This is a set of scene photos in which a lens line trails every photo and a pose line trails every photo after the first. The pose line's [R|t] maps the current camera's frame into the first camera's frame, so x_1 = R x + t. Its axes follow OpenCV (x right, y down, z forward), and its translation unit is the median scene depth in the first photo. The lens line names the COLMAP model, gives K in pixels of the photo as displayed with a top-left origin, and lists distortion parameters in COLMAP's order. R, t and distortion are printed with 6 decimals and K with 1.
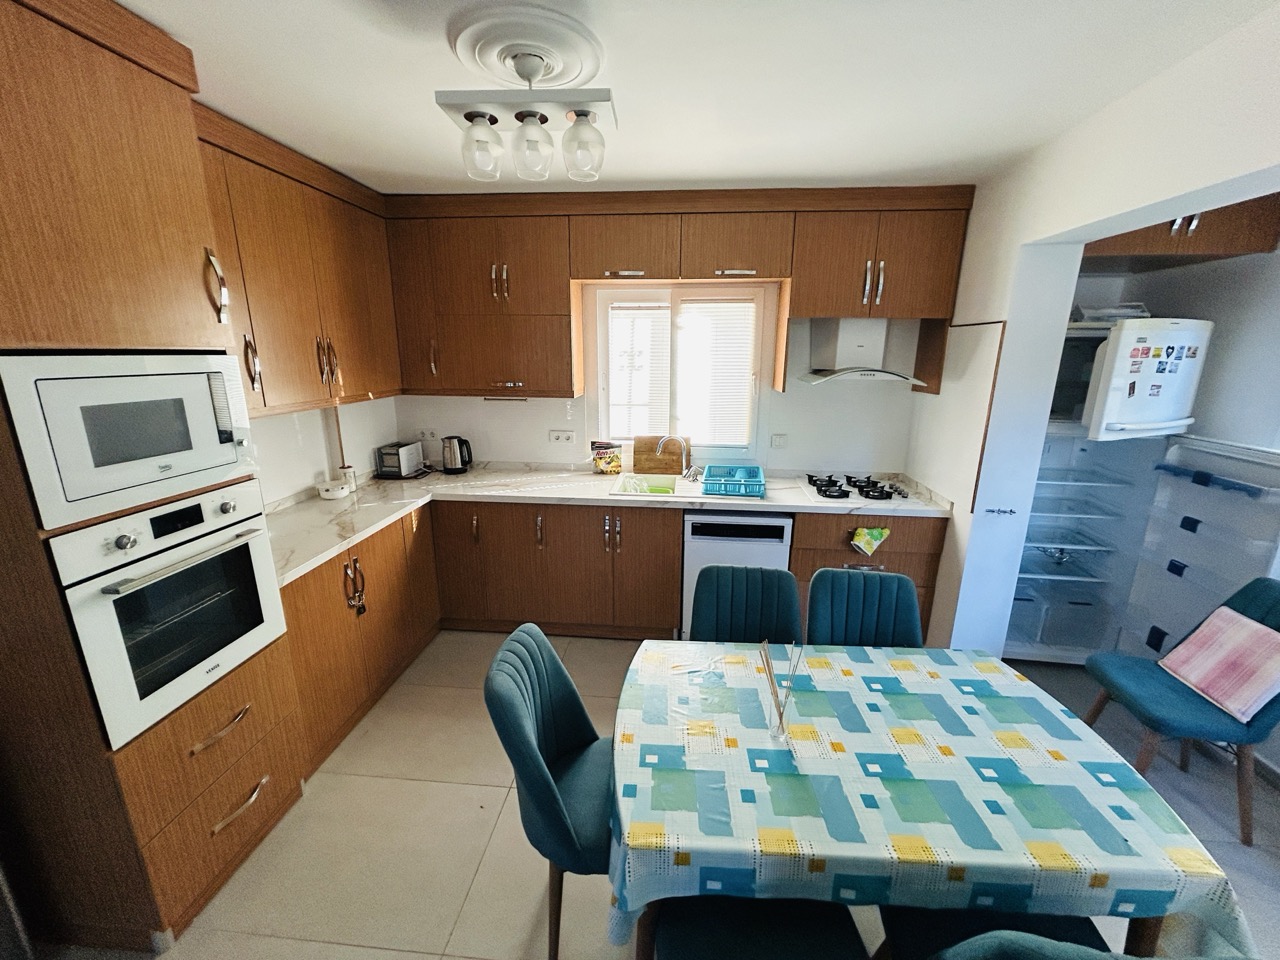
lens RADIAL K [[514.4, 0, 640.8], [0, 514.4, 477.8], [0, 0, 1]] dist [0.001025, -0.000063]
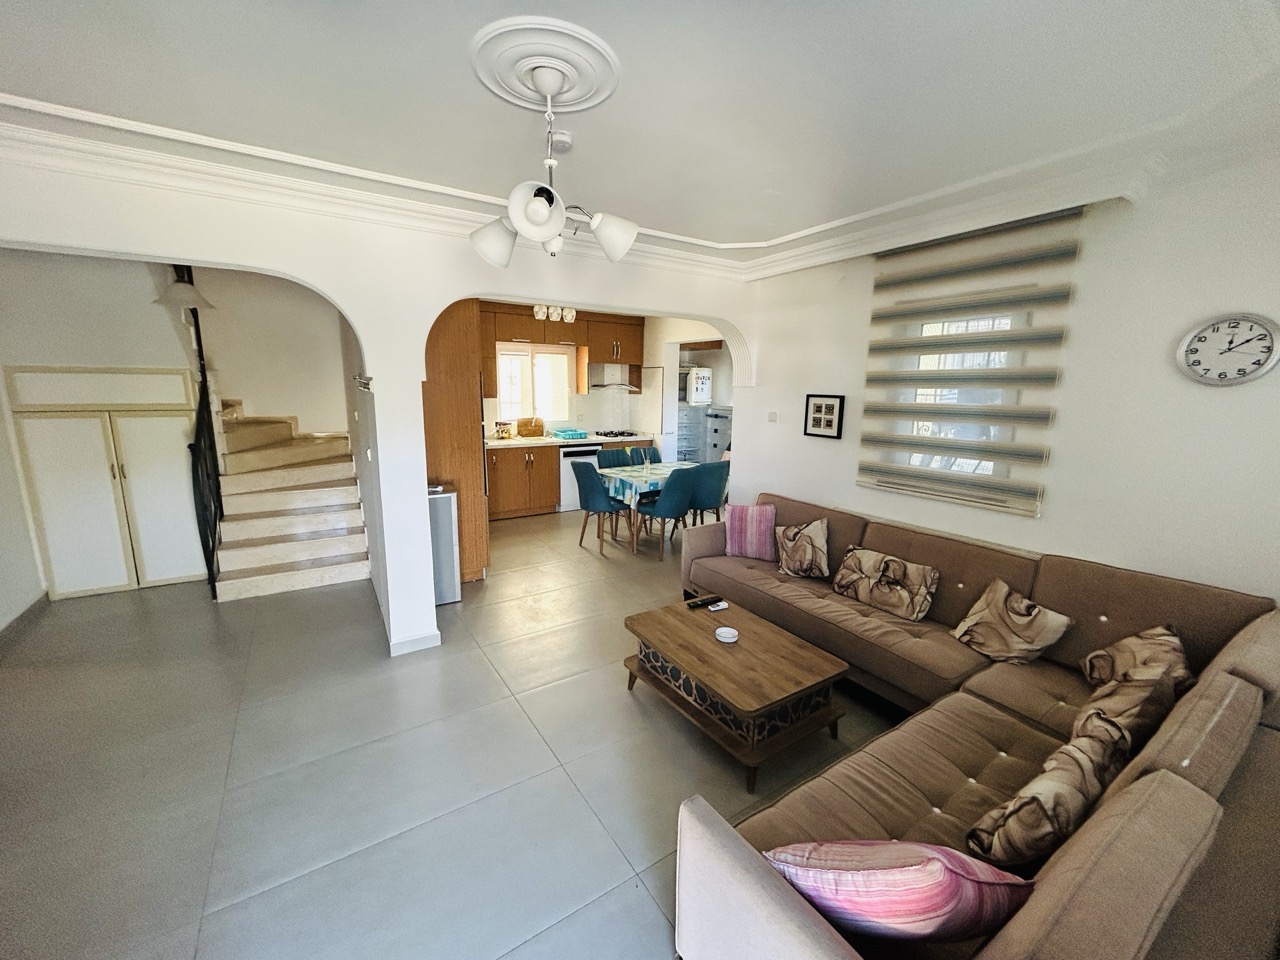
lens RADIAL K [[514.4, 0, 637.7], [0, 514.4, 476.1], [0, 0, 1]] dist [0.001025, -0.000063]
pose [[0.787934, -0.103443, 0.607009, -1.056994], [0.139942, 0.990075, -0.012930, 0.278274], [-0.599647, 0.095134, 0.794590, -1.003574]]
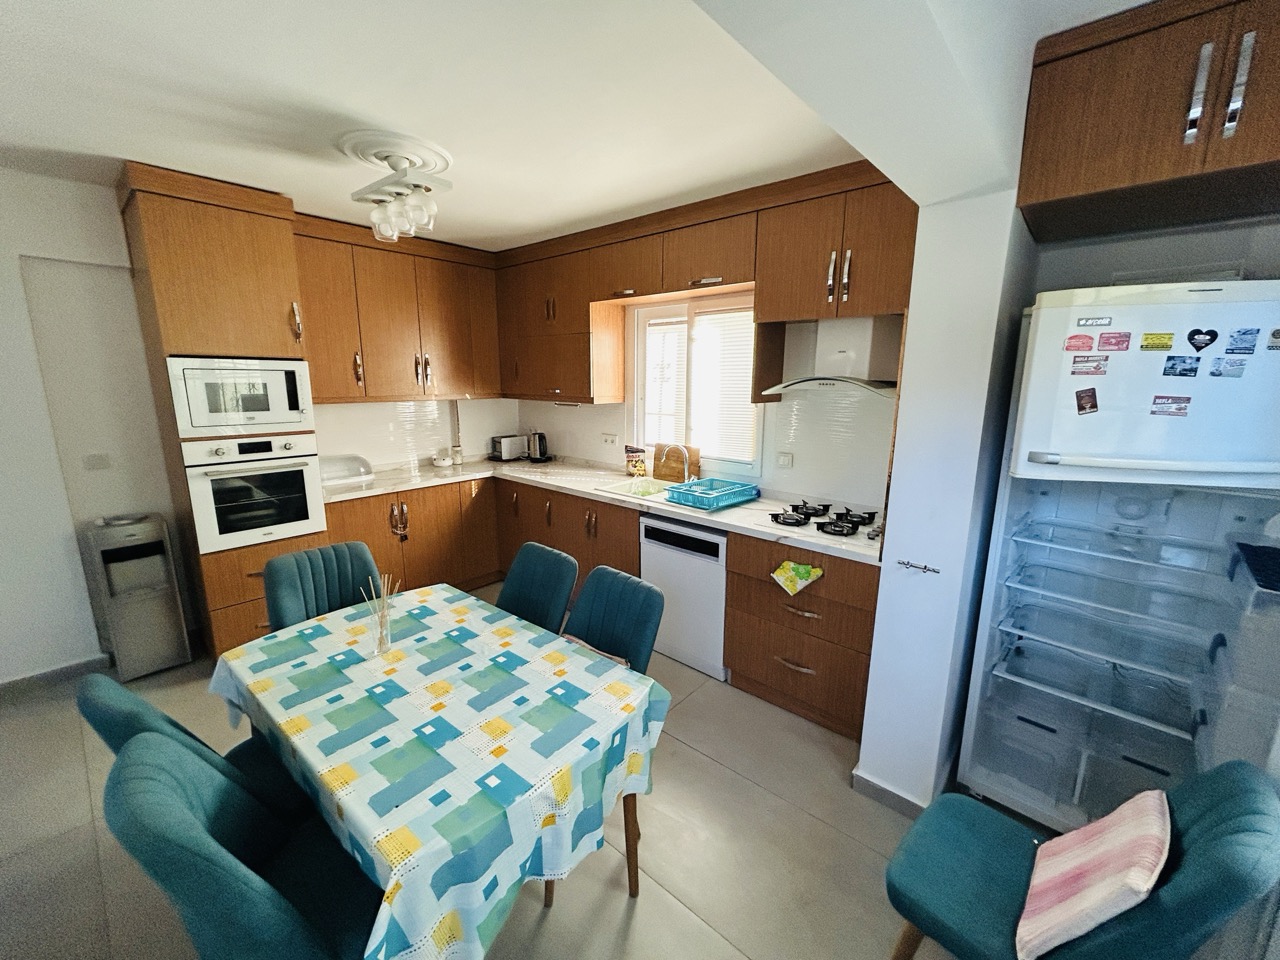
lens RADIAL K [[514.4, 0, 642.3], [0, 514.4, 479.2], [0, 0, 1]] dist [0.001025, -0.000063]
pose [[0.808282, 0.114583, -0.577538, 0.712091], [-0.143950, 0.989572, -0.005133, 0.002104], [0.570927, 0.087285, 0.816348, 0.152395]]
